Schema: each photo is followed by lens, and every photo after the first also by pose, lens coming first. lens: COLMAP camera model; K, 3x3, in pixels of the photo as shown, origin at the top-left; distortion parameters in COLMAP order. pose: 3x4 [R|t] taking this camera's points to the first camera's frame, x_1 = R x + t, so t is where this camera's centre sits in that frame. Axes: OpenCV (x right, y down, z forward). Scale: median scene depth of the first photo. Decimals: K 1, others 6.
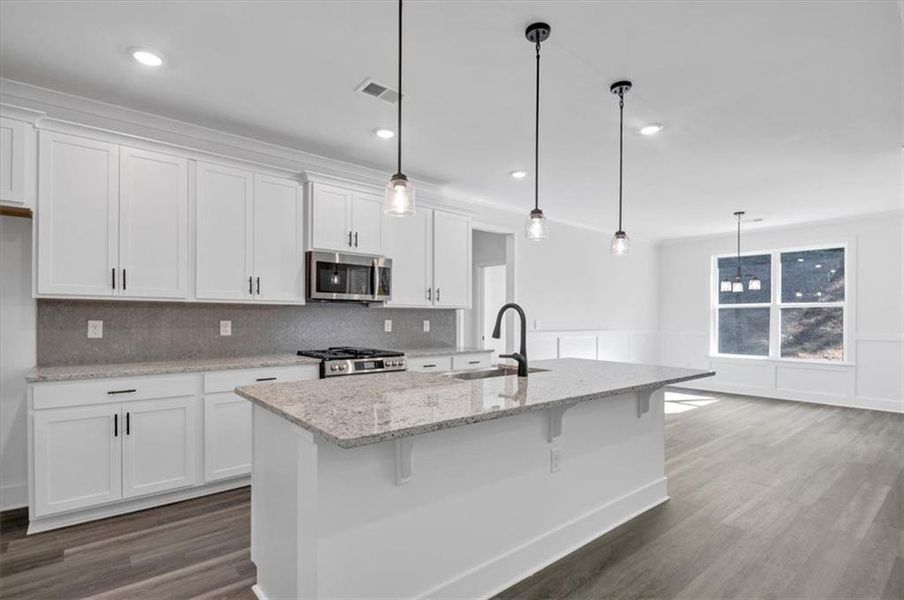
lens RADIAL K [[444.5, 0, 452.6], [0, 444.5, 320.1], [0, 0, 1]] dist [0.001675, 0.000107]
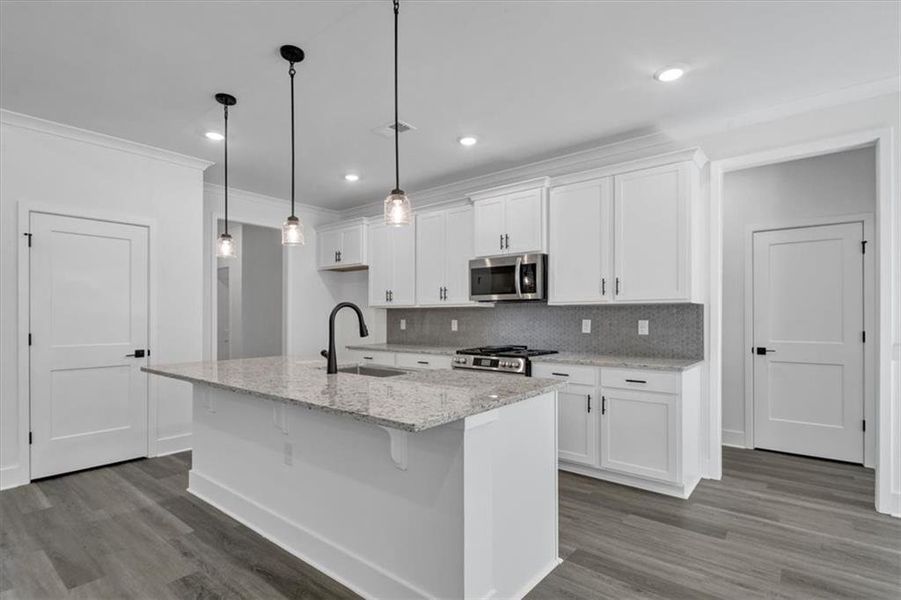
lens RADIAL K [[443.0, 0, 451.1], [0, 443.0, 320.0], [0, 0, 1]] dist [0.001675, 0.000107]
pose [[0.200715, 0.000741, -0.979649, 0.812357], [-0.003020, 0.999995, 0.000138, 0.001713], [0.979645, 0.002930, 0.200716, 0.716597]]
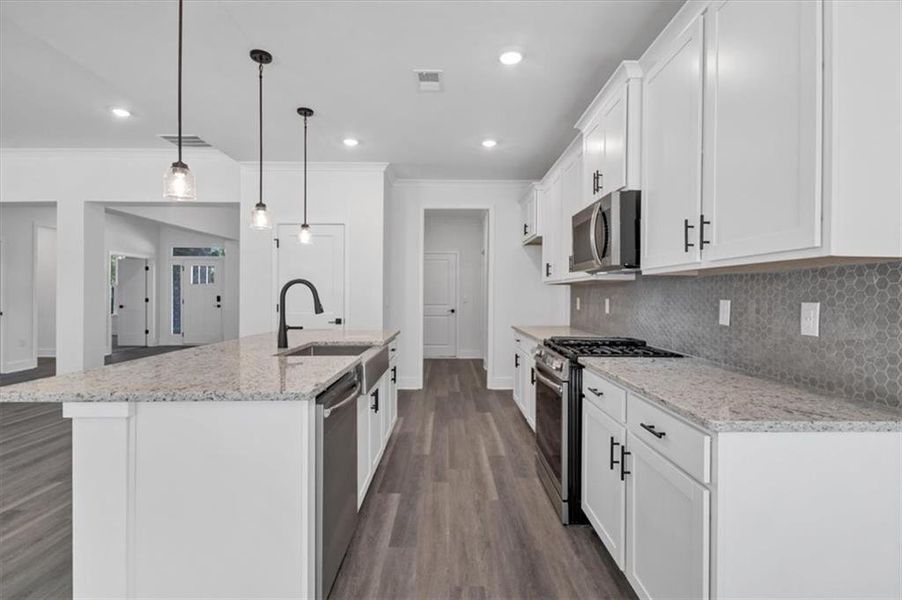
lens RADIAL K [[432.9, 0, 451.0], [0, 432.9, 300.0], [0, 0, 1]] dist [-0.000992, -0.000215]
pose [[-0.625970, 0.001912, -0.779845, 0.470399], [-0.011062, 0.999875, 0.011332, -0.002645], [0.779768, 0.015720, -0.625871, 1.331784]]
